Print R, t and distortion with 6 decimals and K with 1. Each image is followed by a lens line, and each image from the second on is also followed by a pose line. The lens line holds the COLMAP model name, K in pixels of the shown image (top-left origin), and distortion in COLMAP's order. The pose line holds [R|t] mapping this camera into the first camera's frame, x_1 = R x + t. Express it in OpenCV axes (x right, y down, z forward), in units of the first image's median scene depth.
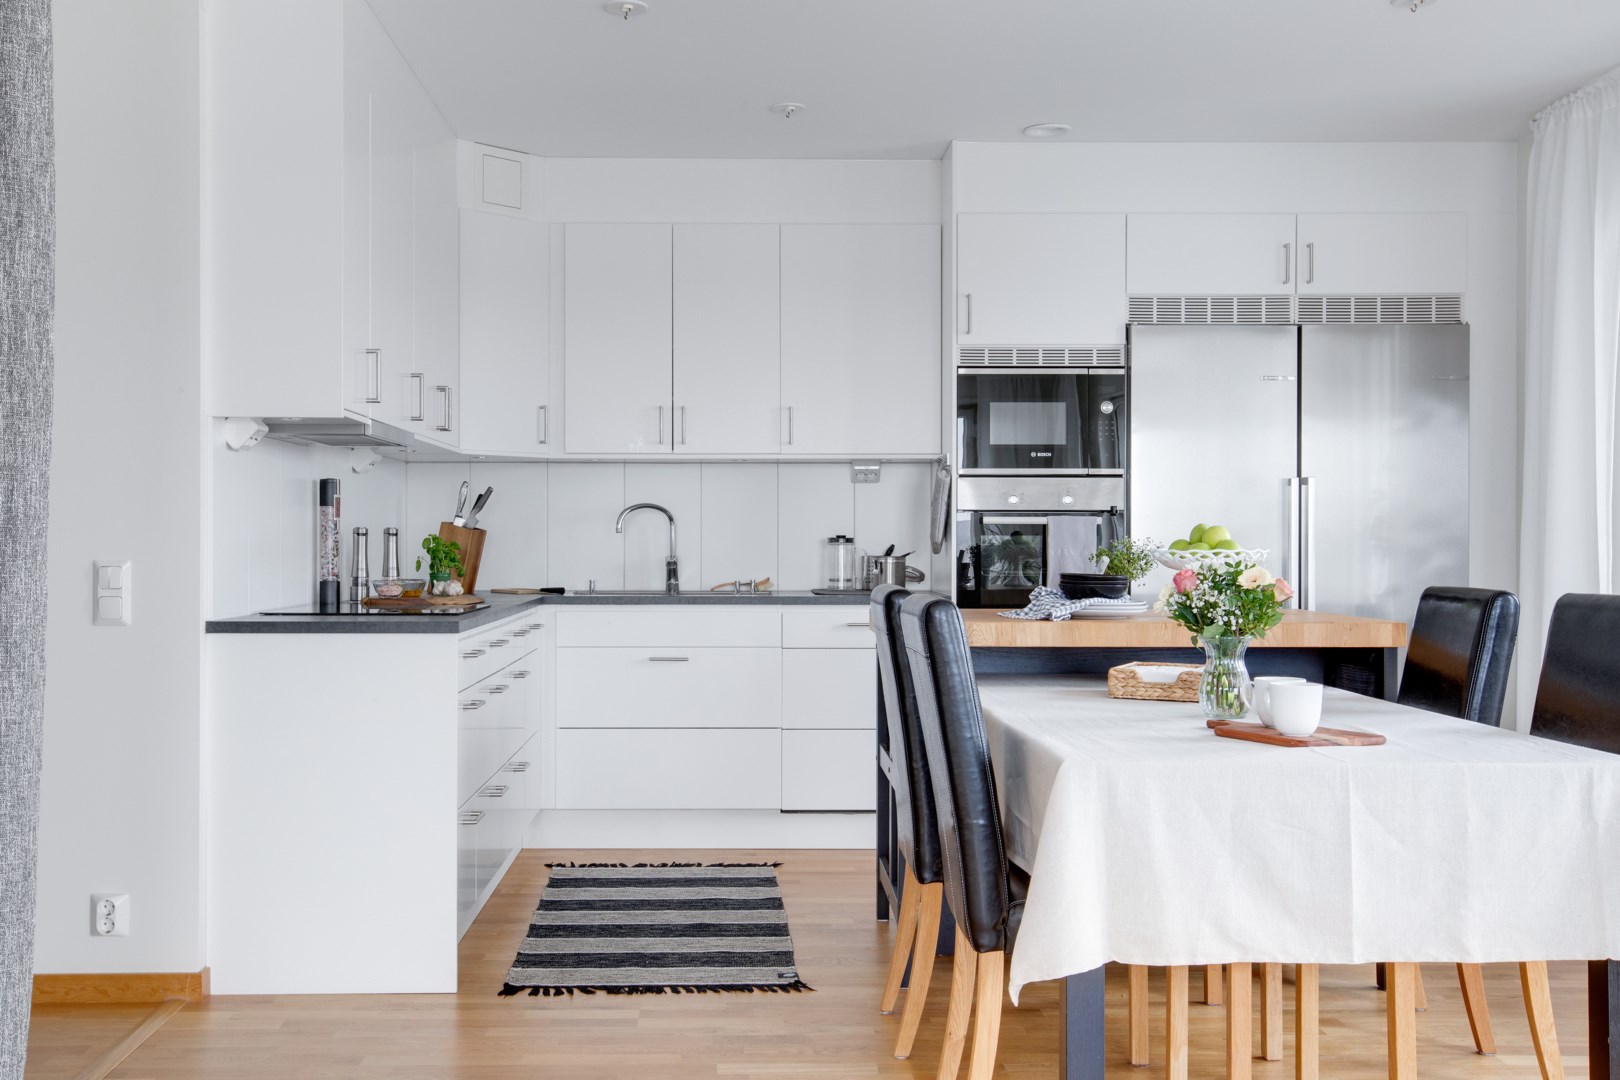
lens RADIAL K [[1720.9, 0, 707.0], [0, 1720.9, 551.7], [0, 0, 1]] dist [0.042231, 0.000000]
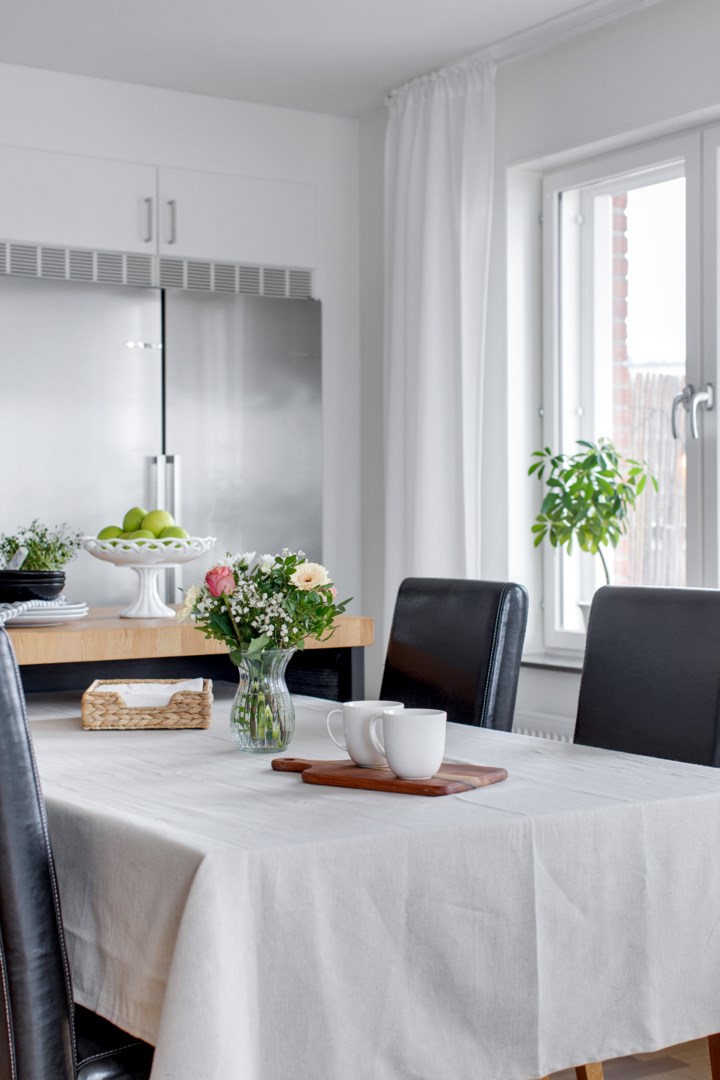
lens RADIAL K [[1668.4, 0, 335.4], [0, 1668.4, 517.2], [0, 0, 1]] dist [0.095385, 0.000000]
pose [[0.844473, -0.004394, 0.535580, -0.054624], [0.009186, 0.999938, -0.006280, -0.004364], [-0.535520, 0.010223, 0.844461, 0.212369]]
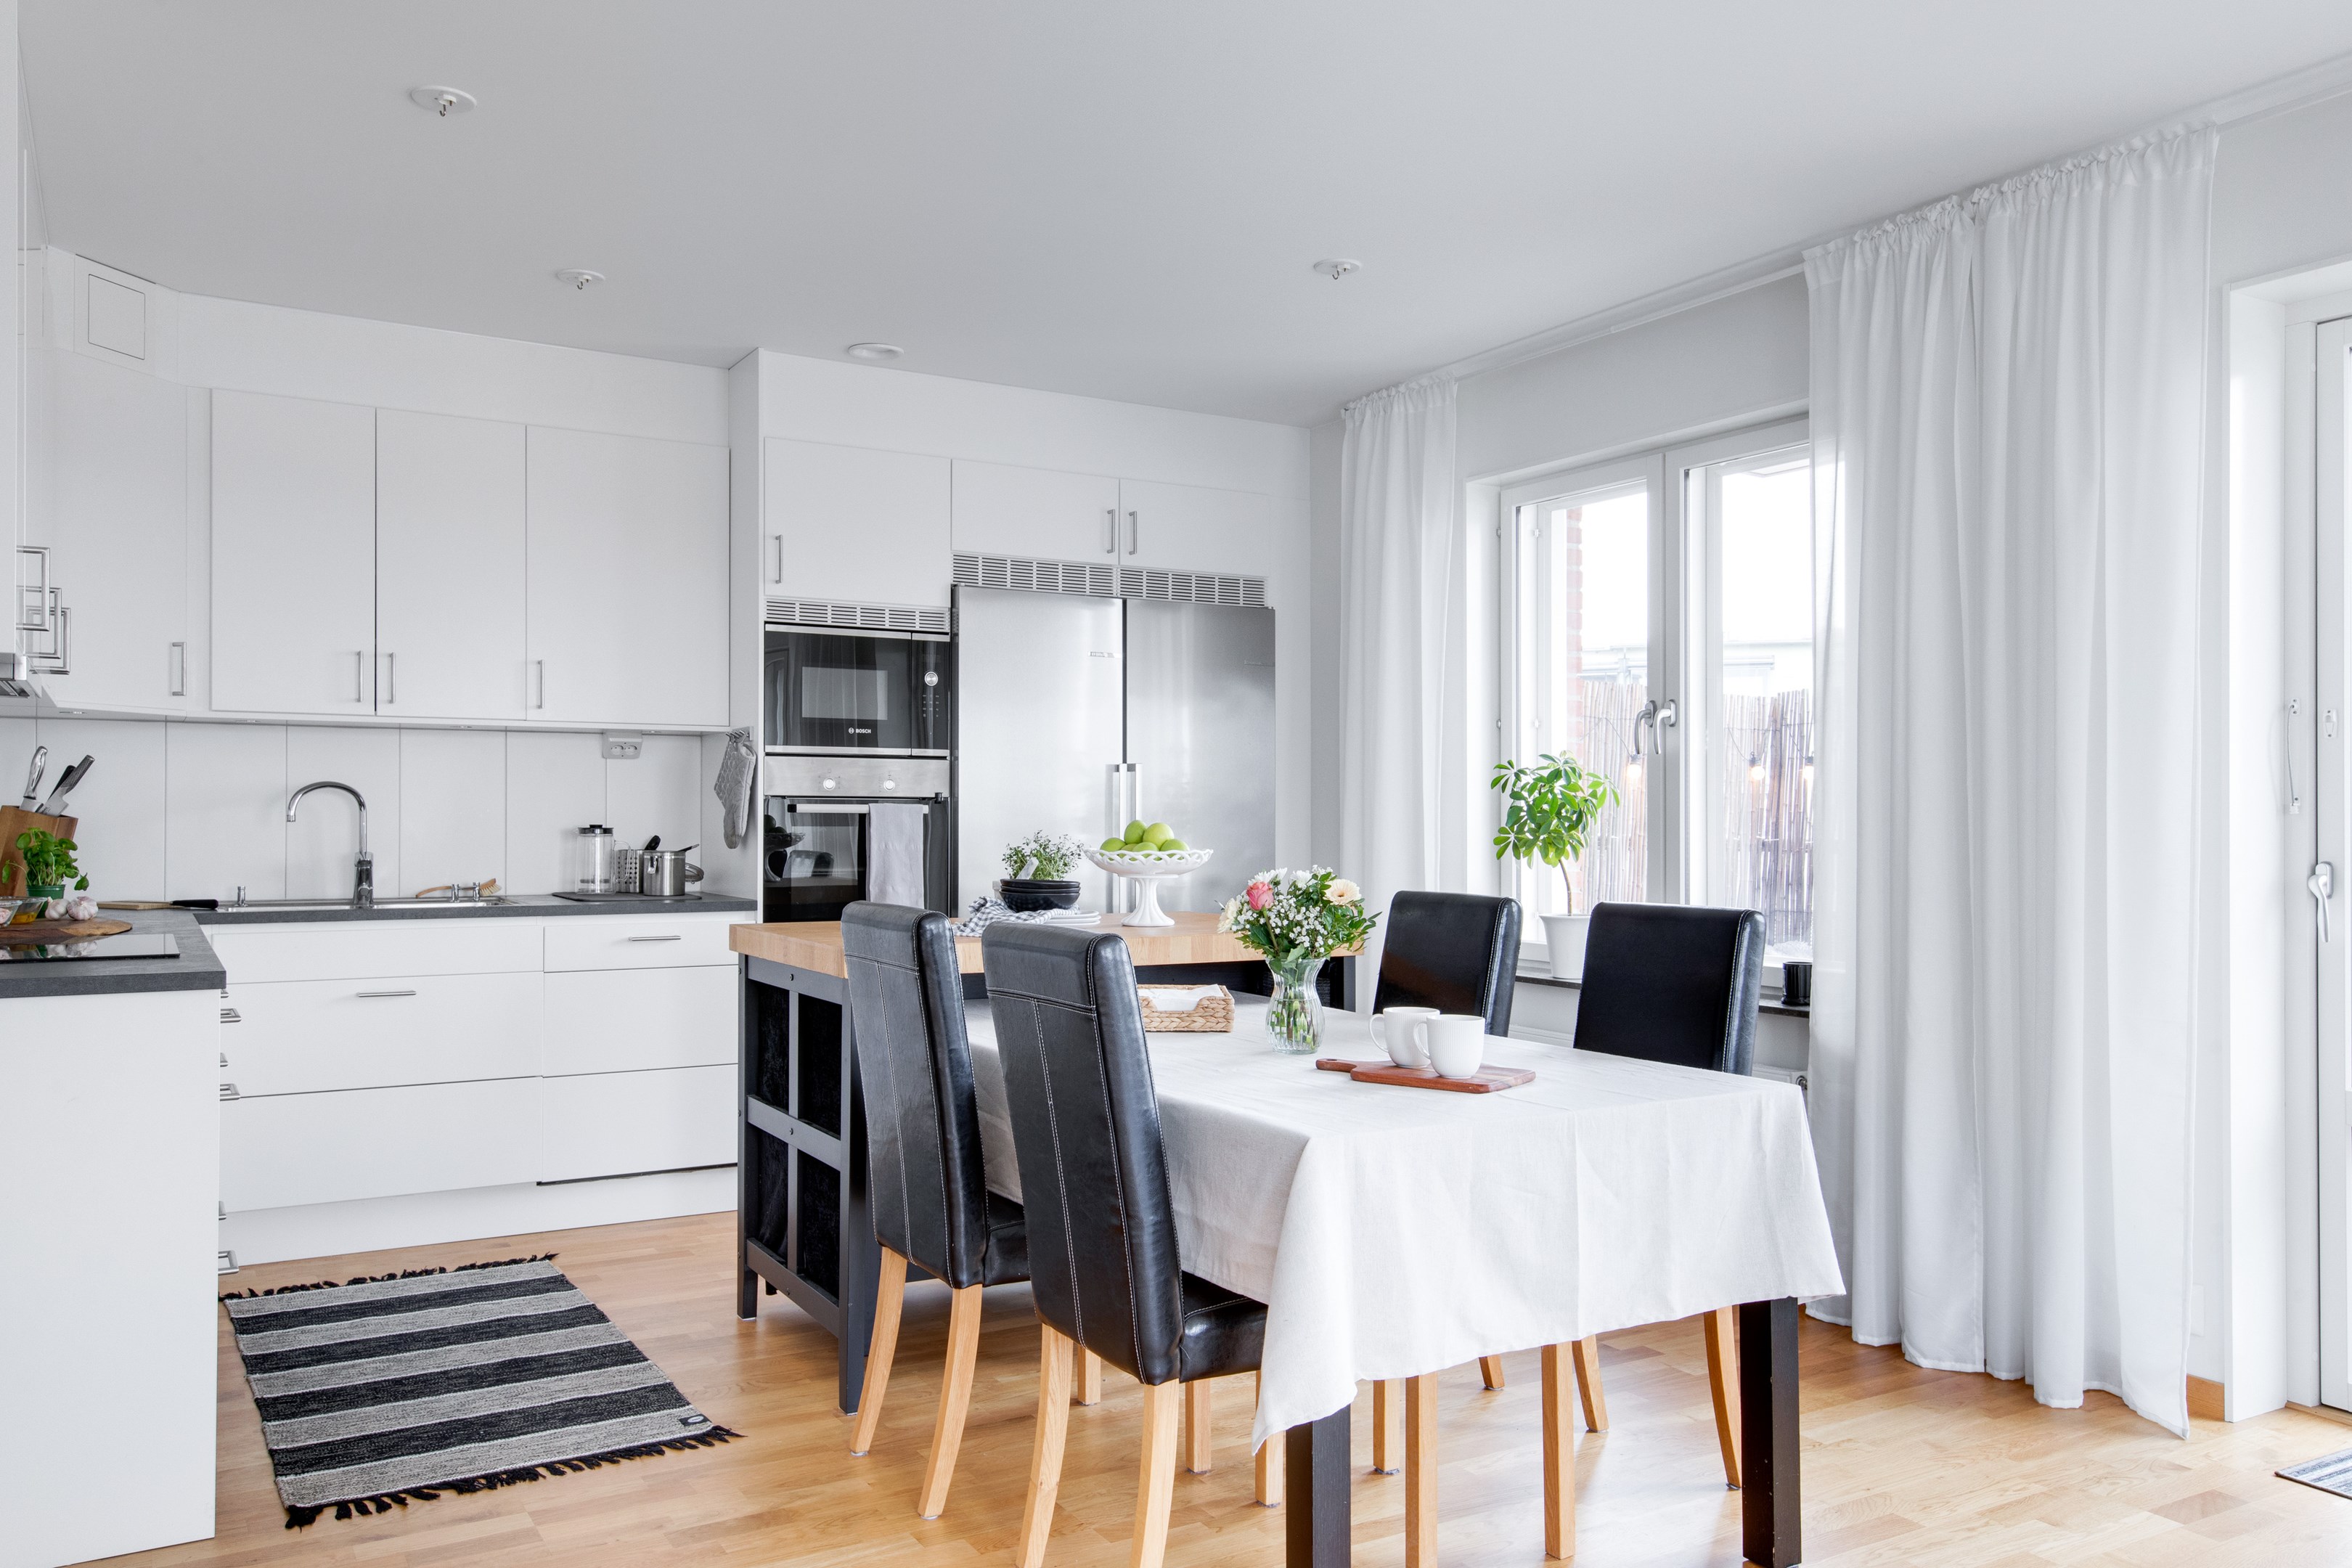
lens RADIAL K [[1821.4, 0, 1143.0], [0, 1821.4, 803.0], [0, 0, 1]] dist [0.012714, 0.012024]
pose [[0.857446, 0.005191, 0.514549, -0.152378], [-0.000810, 0.999961, -0.008738, -0.013597], [-0.514574, 0.007076, 0.857417, 0.164075]]
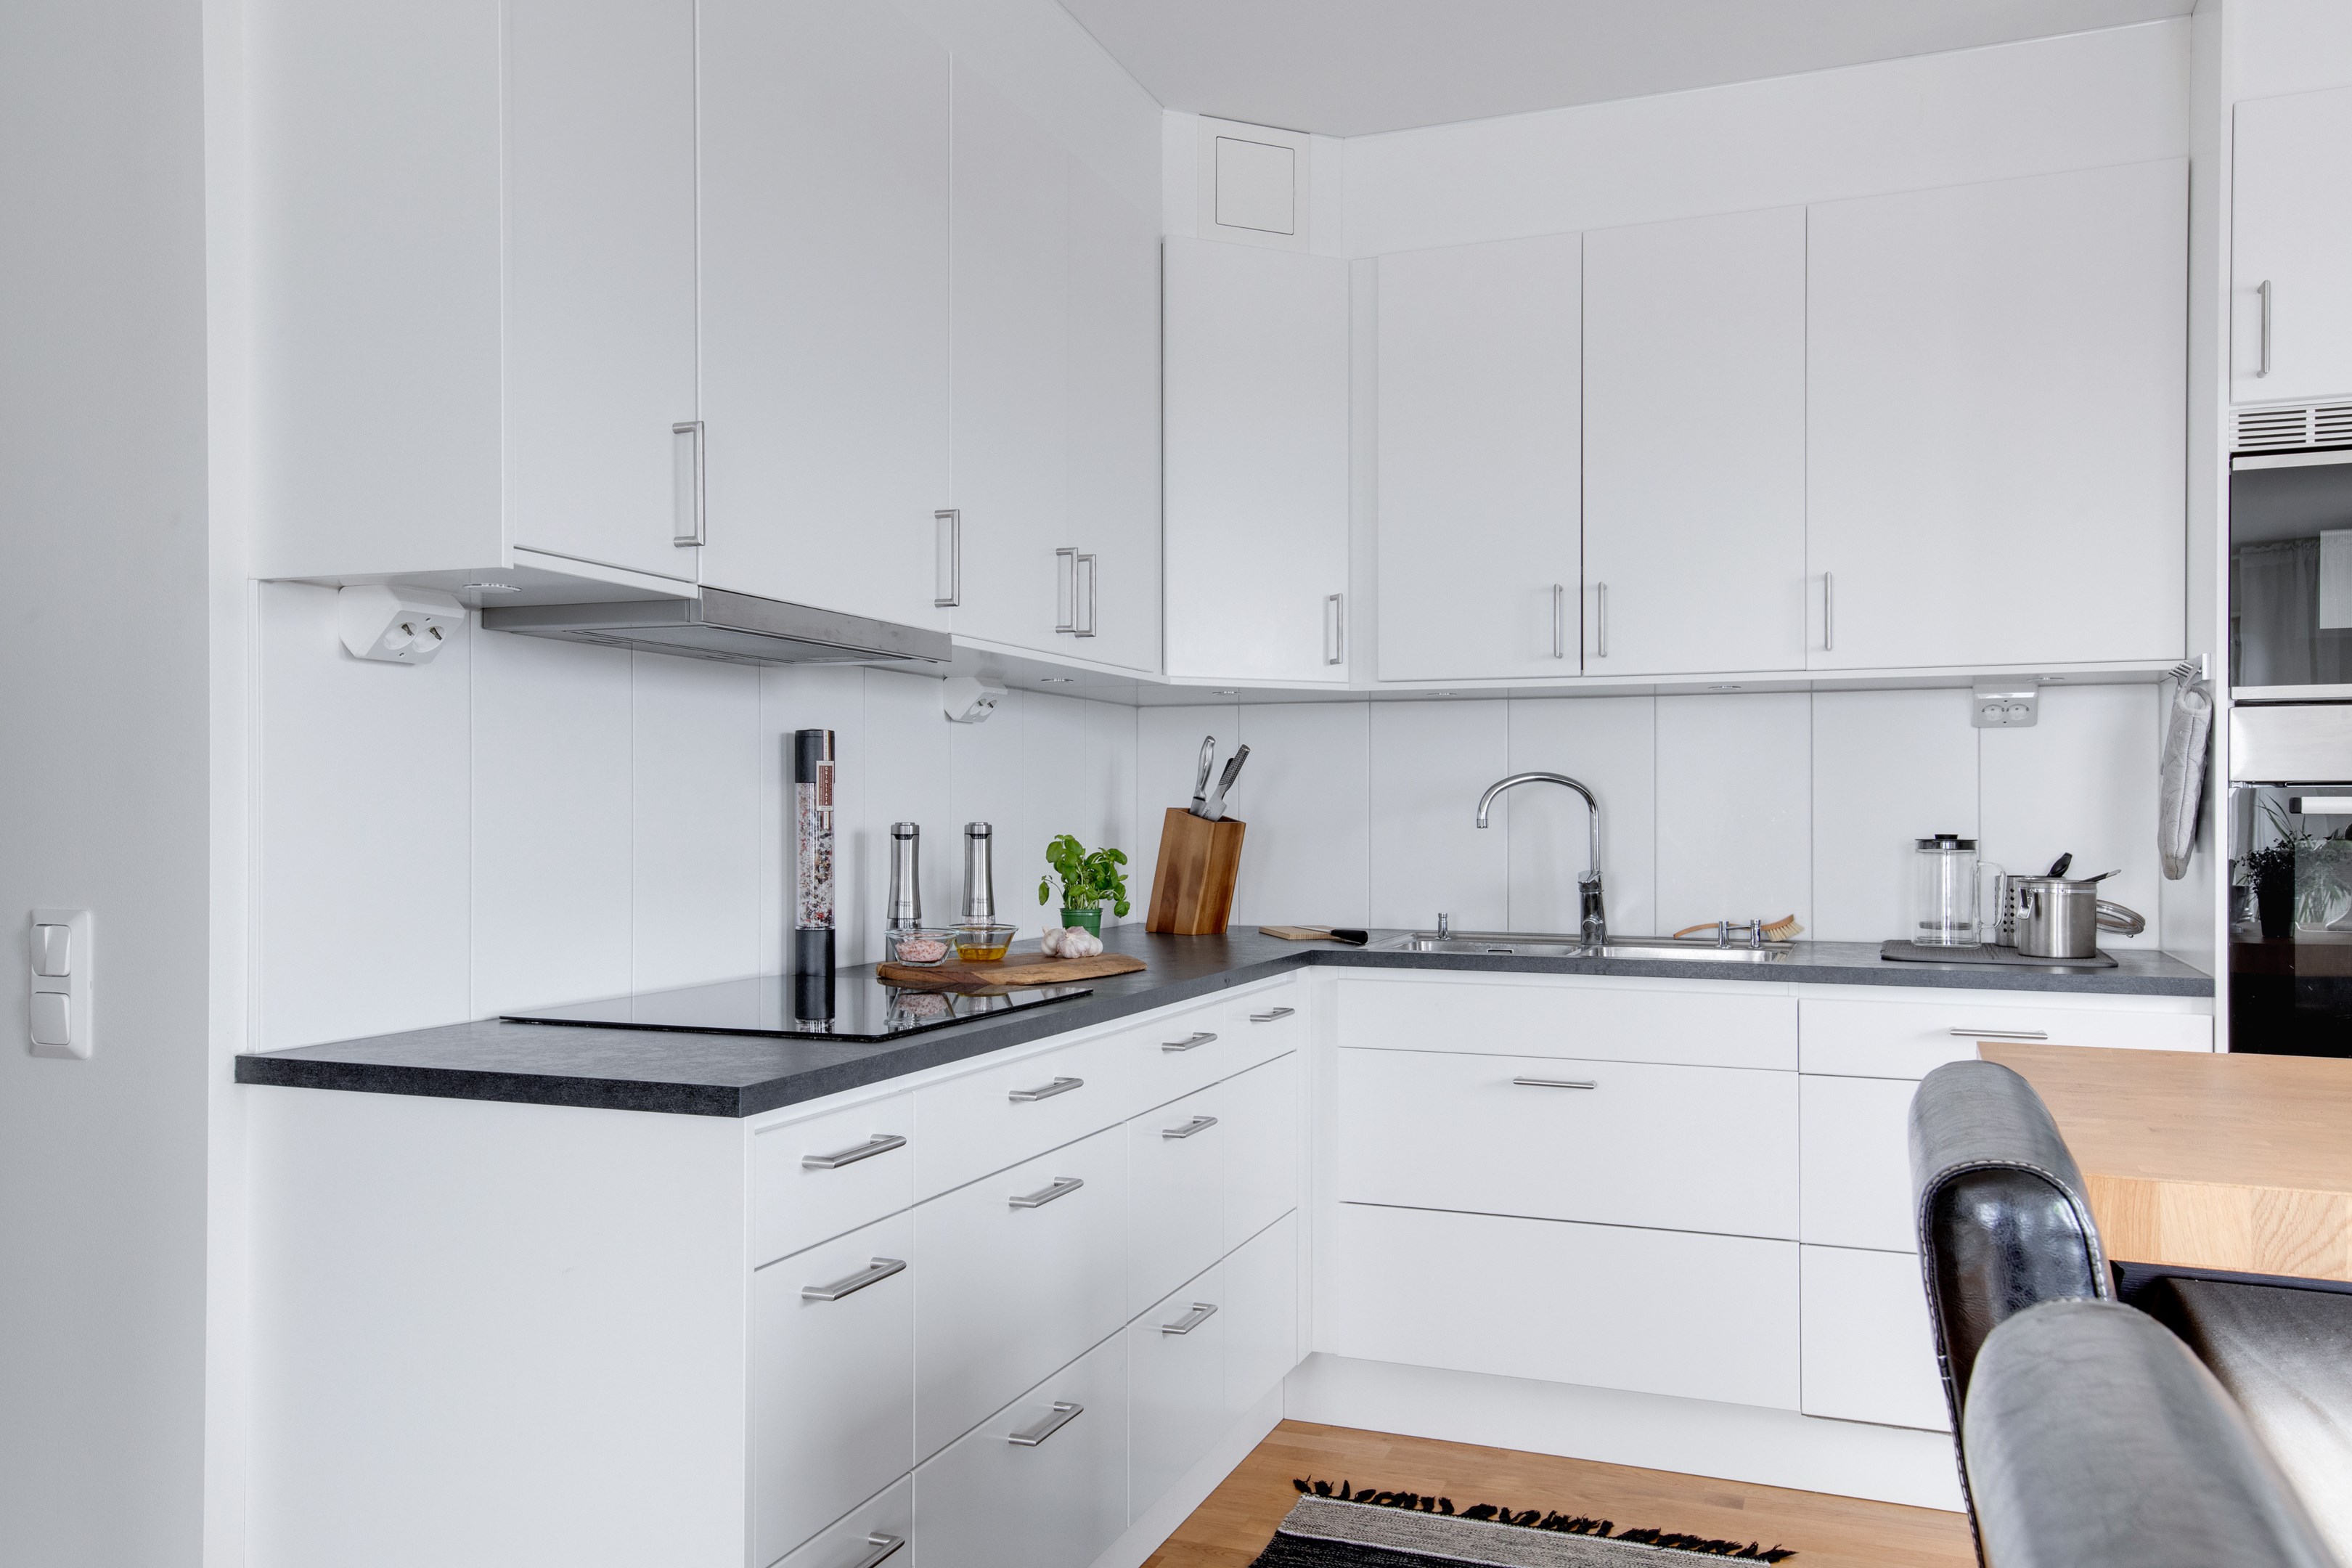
lens RADIAL K [[1708.4, 0, 1180.1], [0, 1708.4, 799.8], [0, 0, 1]] dist [0.030209, 0.014330]
pose [[0.925631, -0.001616, -0.378423, 0.069015], [-0.003052, 0.999927, -0.011734, -0.014556], [0.378414, 0.012016, 0.925558, 0.523753]]
